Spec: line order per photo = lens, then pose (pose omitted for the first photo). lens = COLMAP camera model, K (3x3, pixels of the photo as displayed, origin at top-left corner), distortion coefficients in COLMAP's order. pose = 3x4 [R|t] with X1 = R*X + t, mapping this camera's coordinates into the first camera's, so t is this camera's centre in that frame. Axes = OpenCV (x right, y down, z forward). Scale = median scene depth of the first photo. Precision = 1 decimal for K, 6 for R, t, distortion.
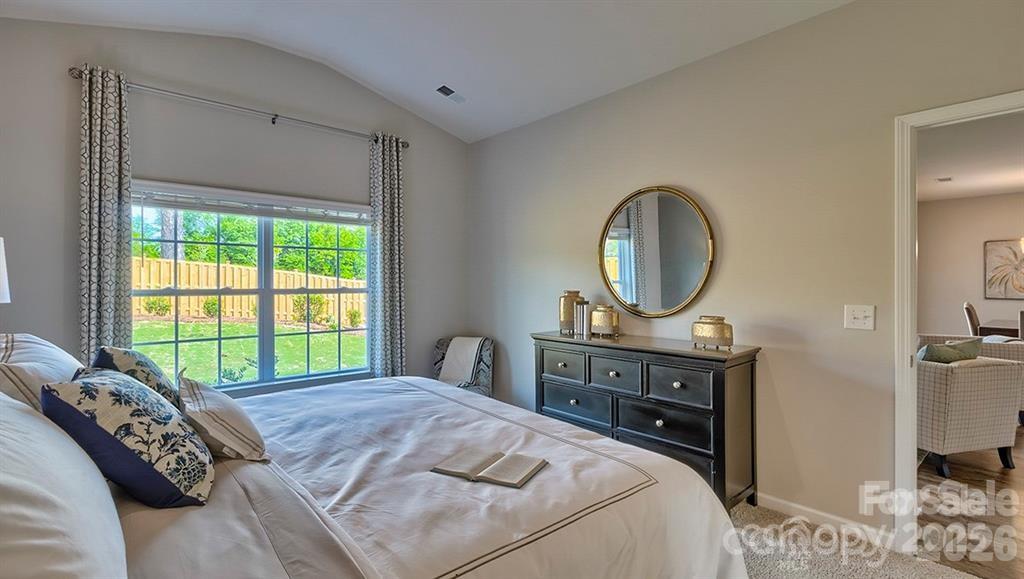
lens RADIAL K [[468.9, 0, 517.7], [0, 468.9, 282.8], [0, 0, 1]] dist [0.004512, 0.000182]
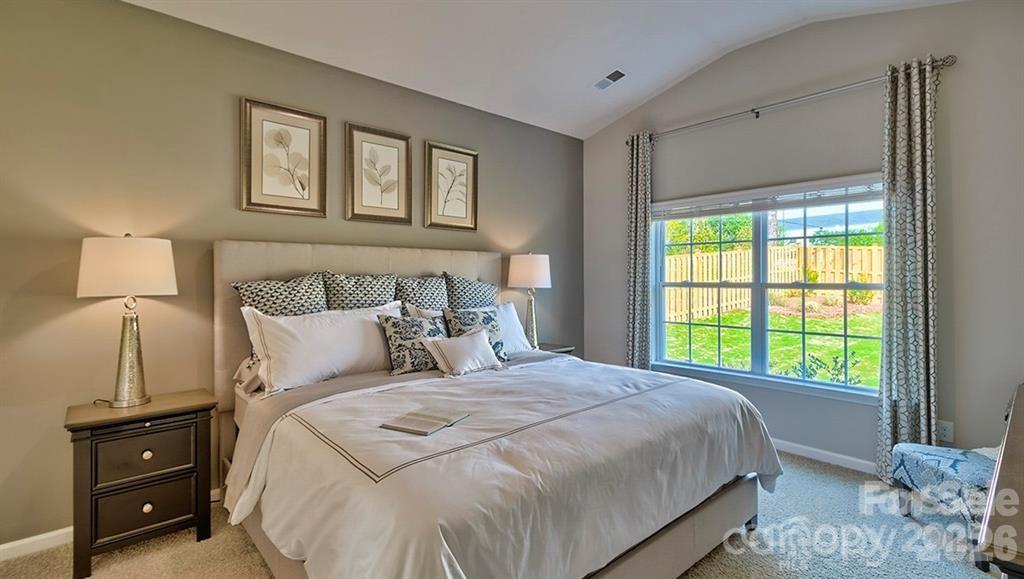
lens RADIAL K [[468.9, 0, 517.7], [0, 468.9, 282.8], [0, 0, 1]] dist [0.004512, 0.000182]
pose [[0.009930, 0.010880, -0.999892, 0.544422], [0.002599, 0.999937, 0.010906, 0.000357], [0.999947, -0.002707, 0.009901, 0.550399]]
